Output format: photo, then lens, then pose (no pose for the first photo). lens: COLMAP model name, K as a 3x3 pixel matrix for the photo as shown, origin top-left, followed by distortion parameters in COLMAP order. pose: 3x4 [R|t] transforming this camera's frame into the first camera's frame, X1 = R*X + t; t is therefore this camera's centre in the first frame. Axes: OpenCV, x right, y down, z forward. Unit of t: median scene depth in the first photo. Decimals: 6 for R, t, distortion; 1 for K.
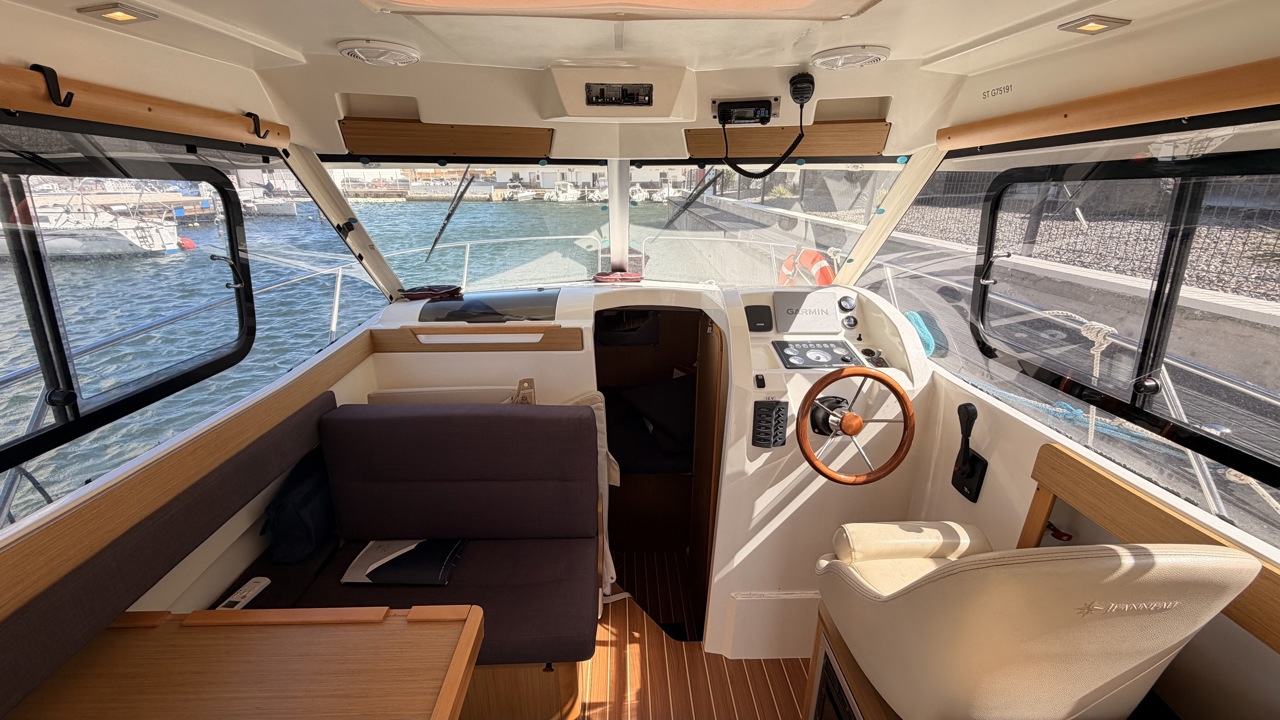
lens RADIAL K [[508.2, 0, 635.2], [0, 508.2, 359.8], [0, 0, 1]] dist [-0.001697, 0.000035]
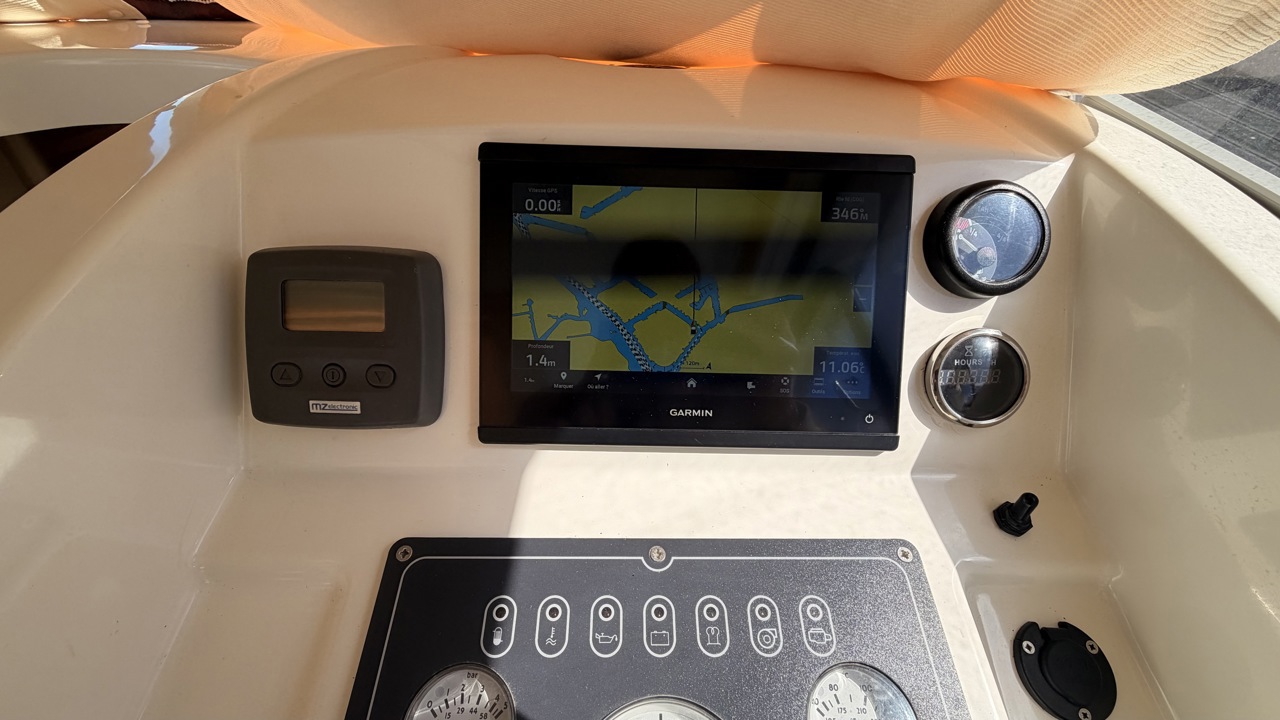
lens RADIAL K [[509.7, 0, 635.0], [0, 509.7, 359.3], [0, 0, 1]] dist [0.000150, -0.000197]
pose [[0.999323, 0.036747, 0.001543, 0.361400], [-0.033977, 0.906303, 0.421261, -0.155530], [0.014081, -0.421029, 0.906938, 0.968310]]
